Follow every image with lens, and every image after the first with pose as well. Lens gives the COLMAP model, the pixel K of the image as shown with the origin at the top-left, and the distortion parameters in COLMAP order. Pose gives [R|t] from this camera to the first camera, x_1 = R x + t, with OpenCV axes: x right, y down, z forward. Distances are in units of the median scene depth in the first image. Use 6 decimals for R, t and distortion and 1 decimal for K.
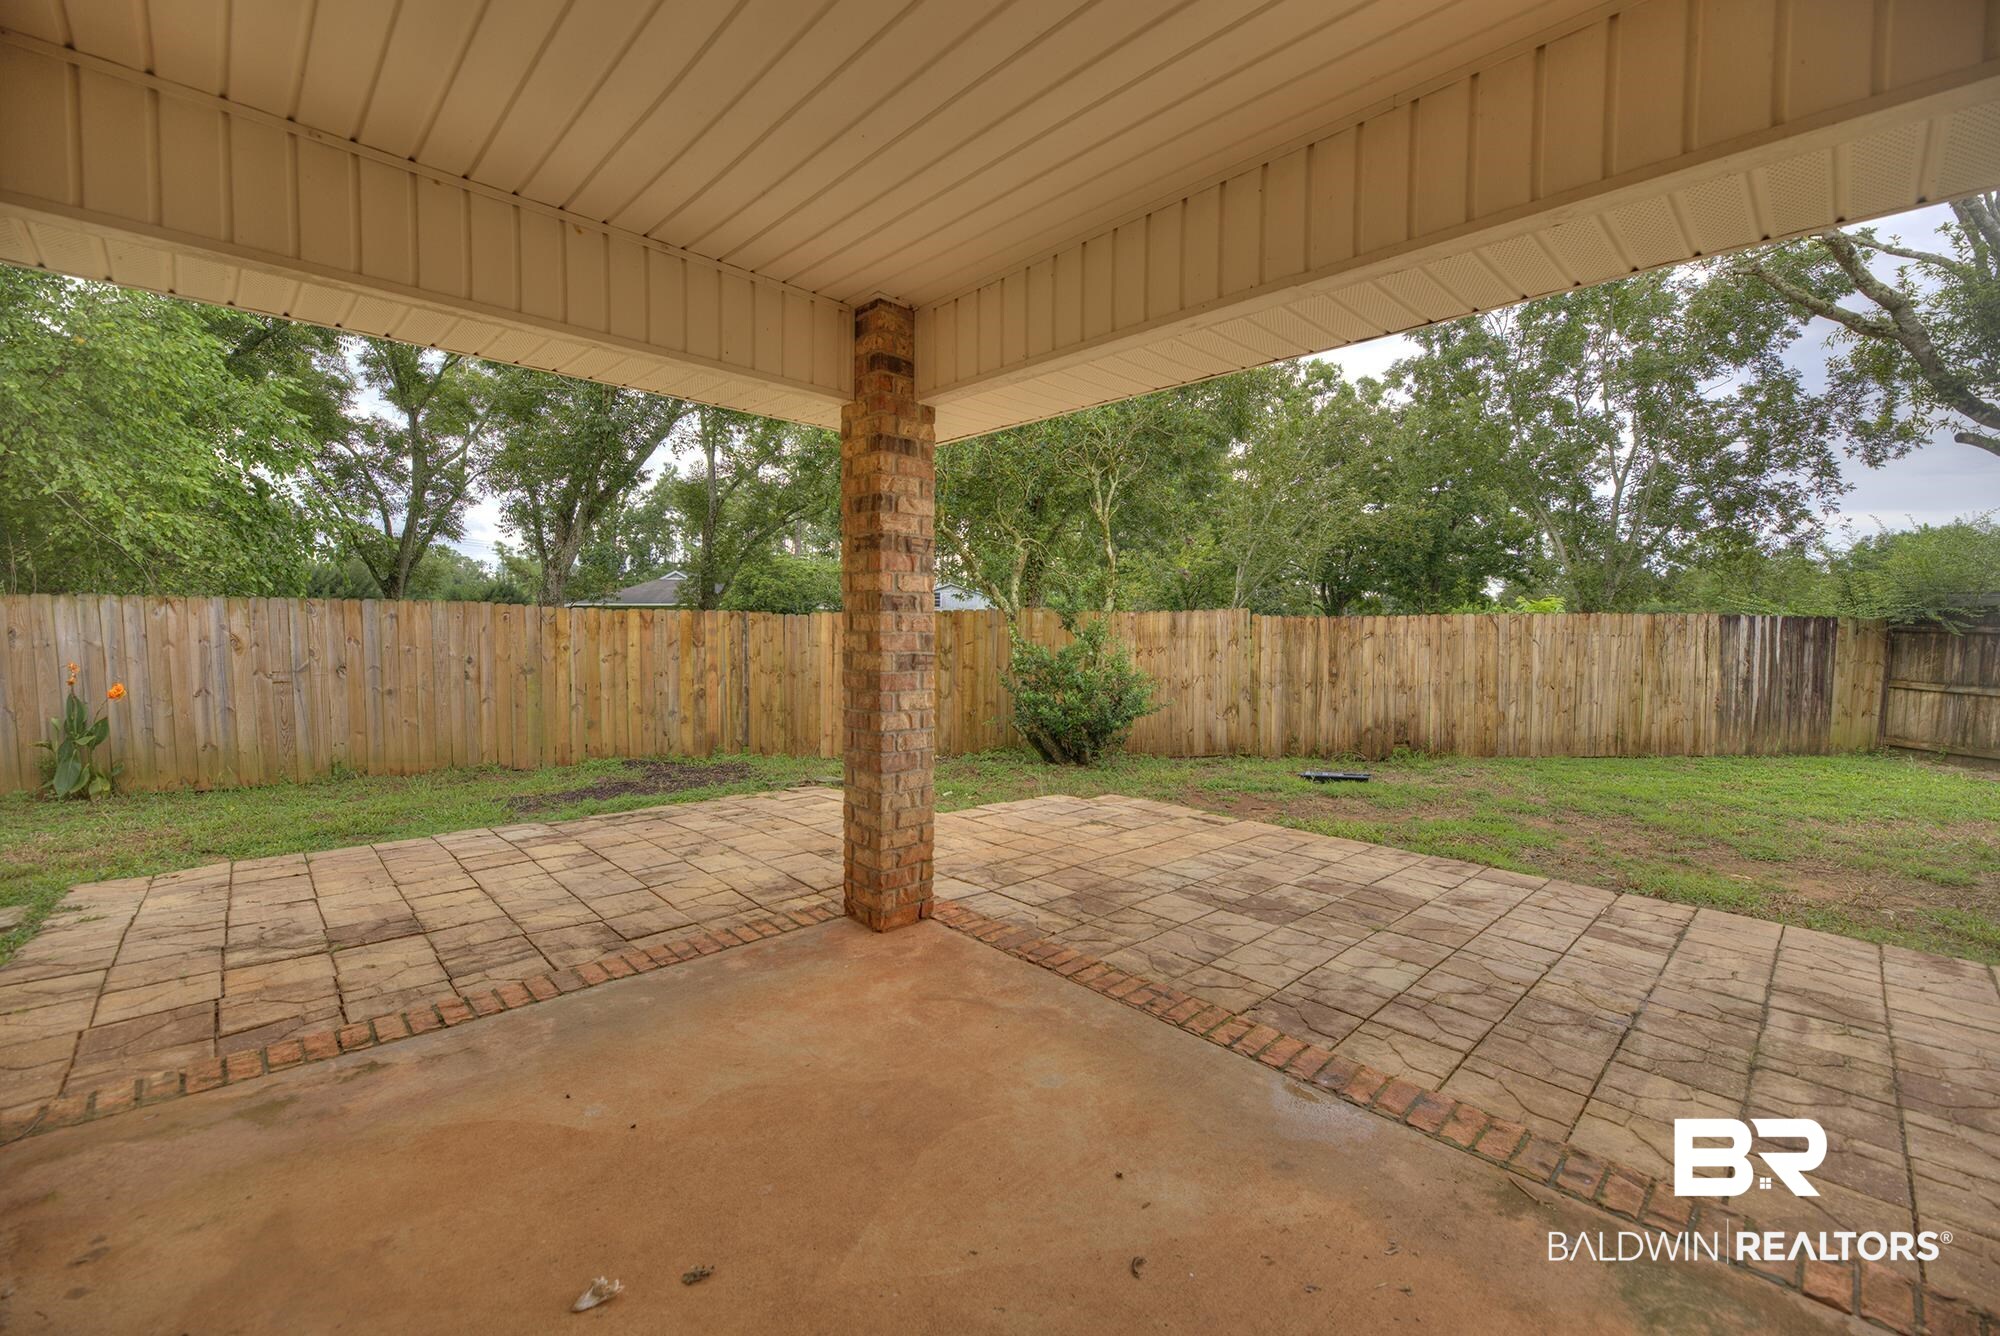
lens RADIAL K [[800.7, 0, 1009.5], [0, 800.7, 668.7], [0, 0, 1]] dist [-0.000023, -0.003555]
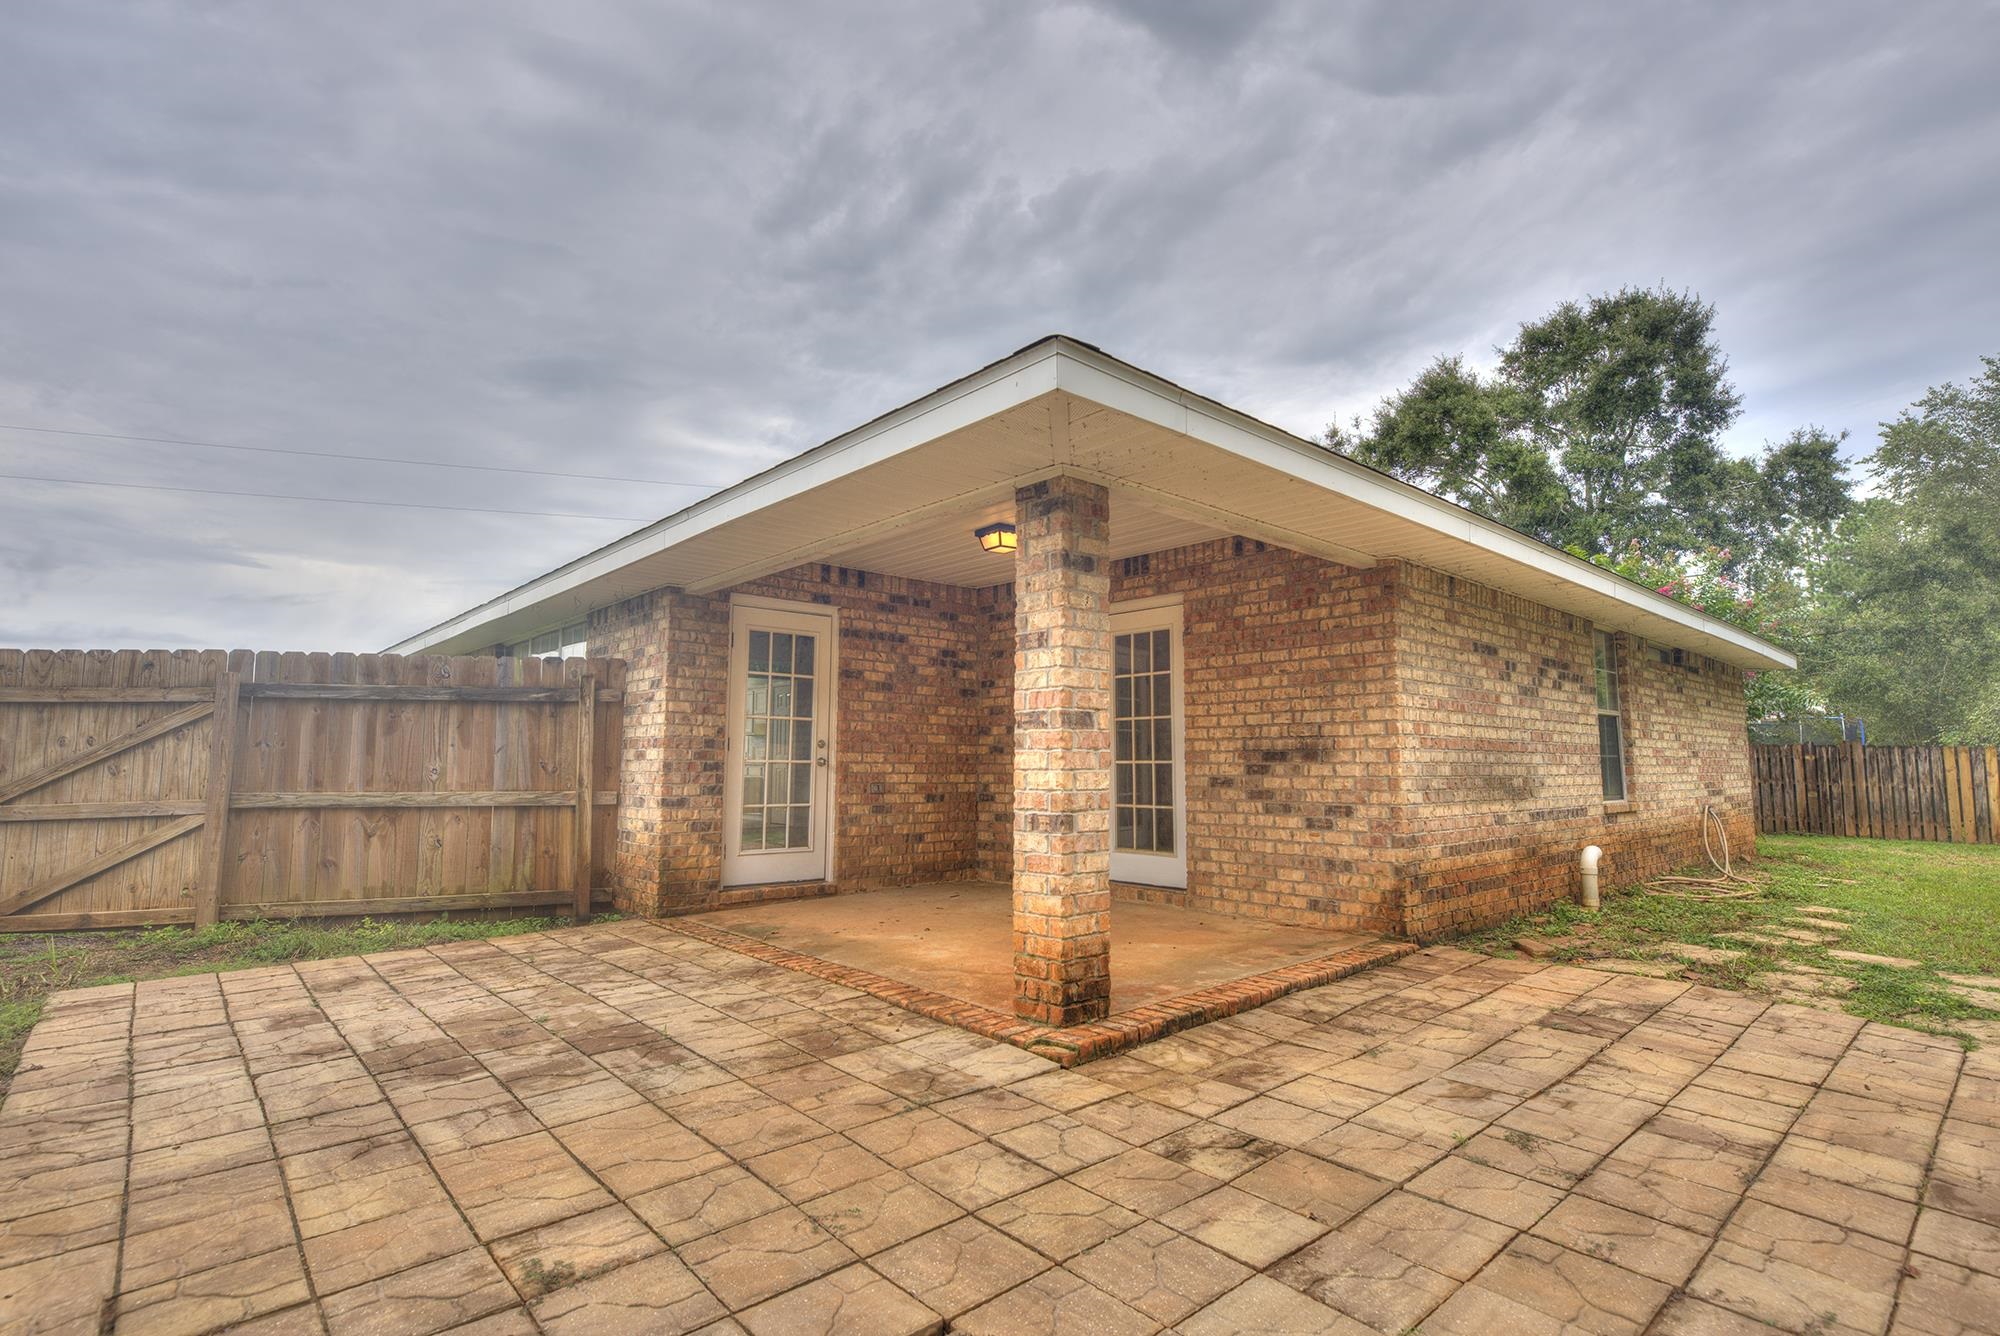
lens RADIAL K [[955.3, 0, 1000.0], [0, 955.3, 668.0], [0, 0, 1]] dist [-0.000339, 0.000186]
pose [[-0.998840, -0.010524, 0.046988, -0.059477], [-0.012650, 0.998898, -0.045186, -0.020386], [-0.046461, -0.045728, -0.997873, 0.999870]]
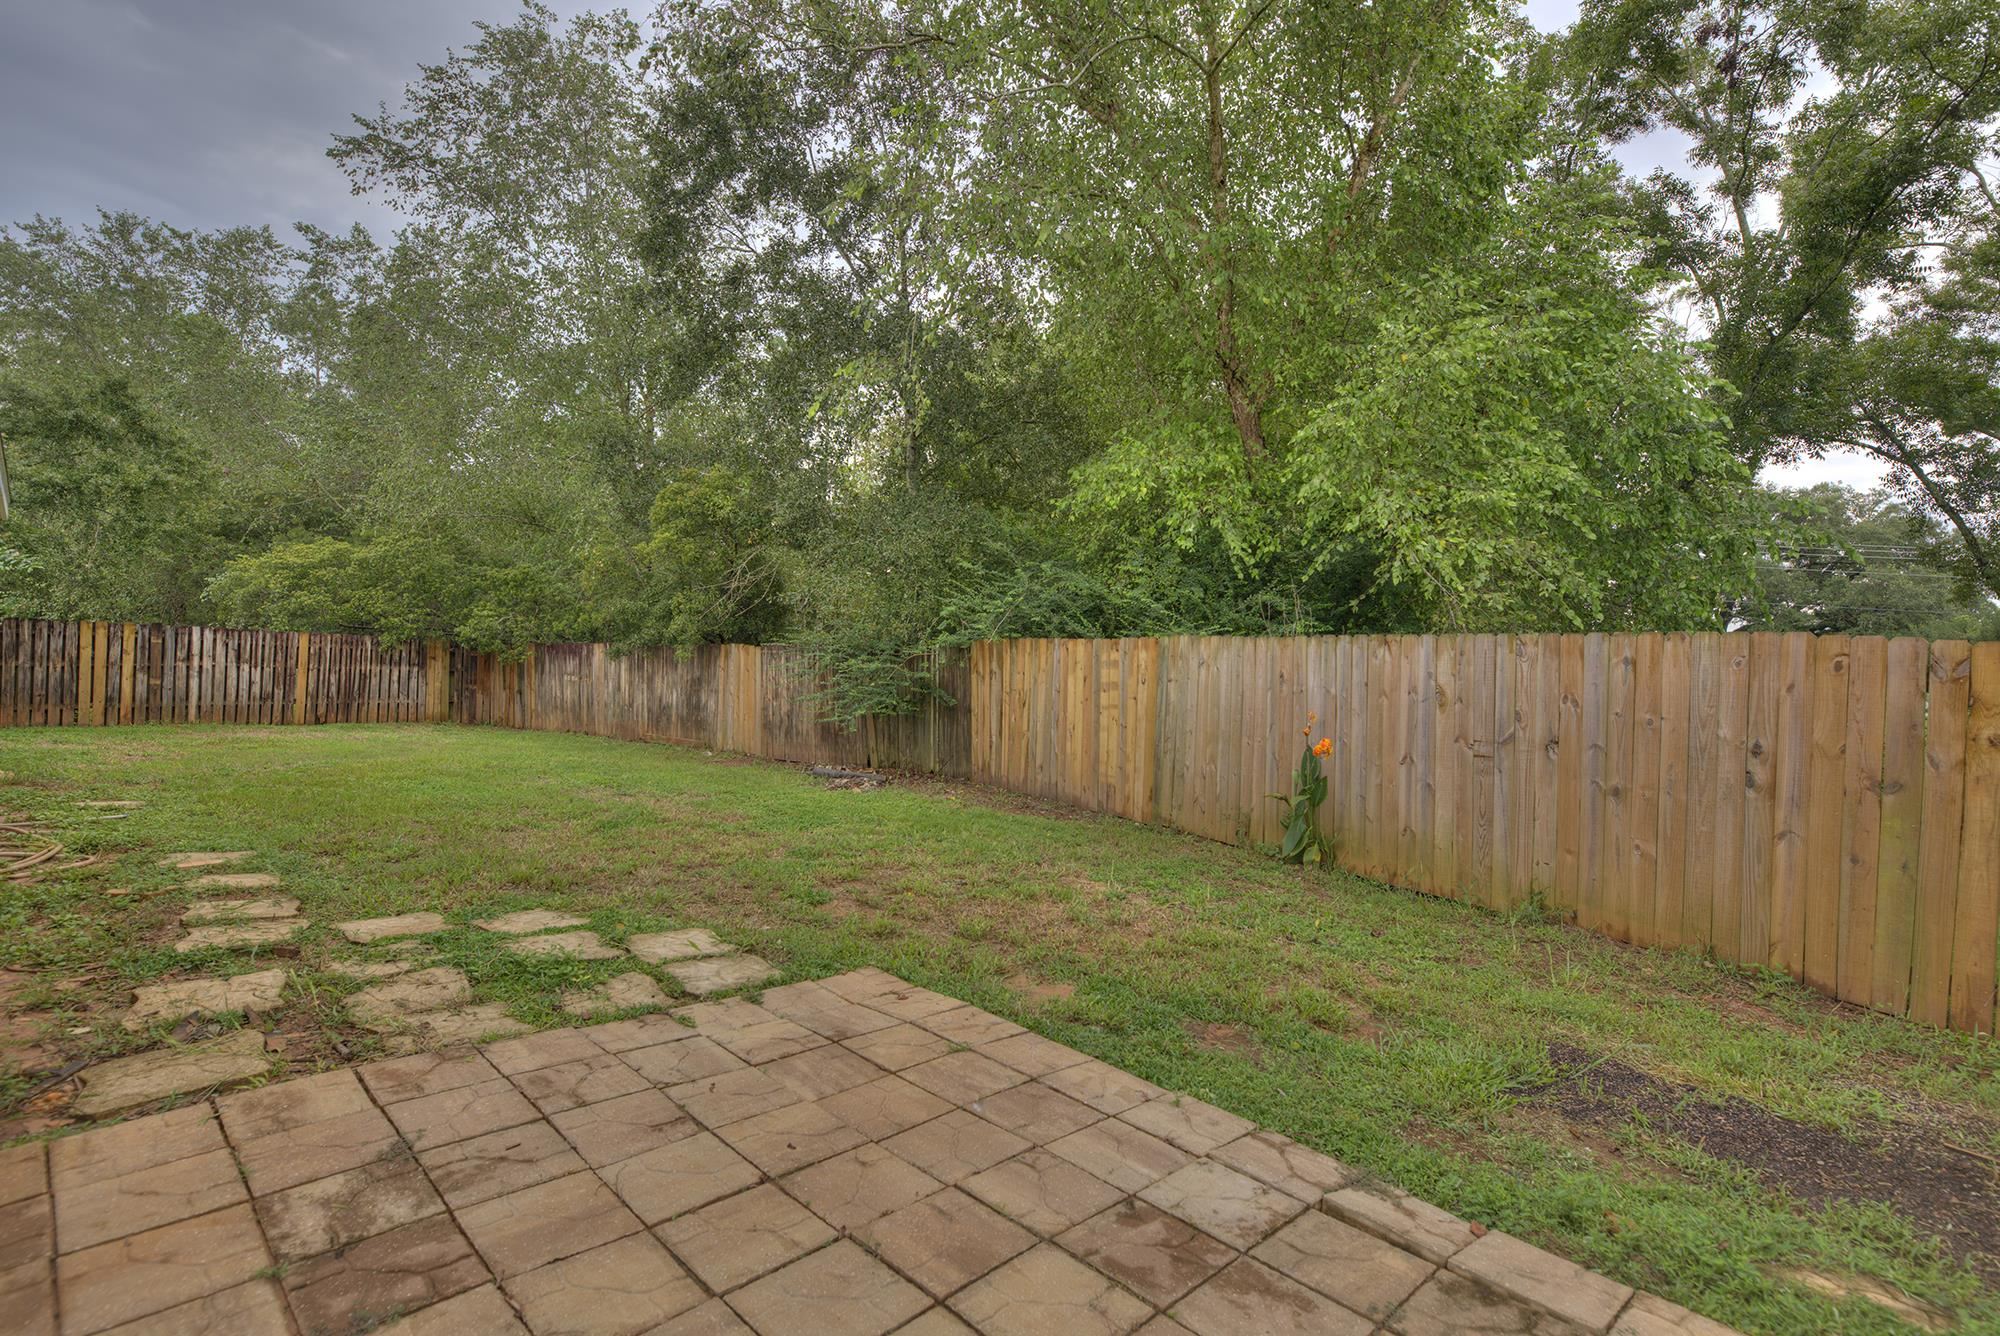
lens RADIAL K [[955.3, 0, 1000.0], [0, 955.3, 668.0], [0, 0, 1]] dist [-0.000339, 0.000186]
pose [[0.019201, 0.000997, -0.999815, -0.102229], [-0.082436, 0.996596, -0.000589, -0.025580], [0.996411, 0.082433, 0.019218, 0.594871]]
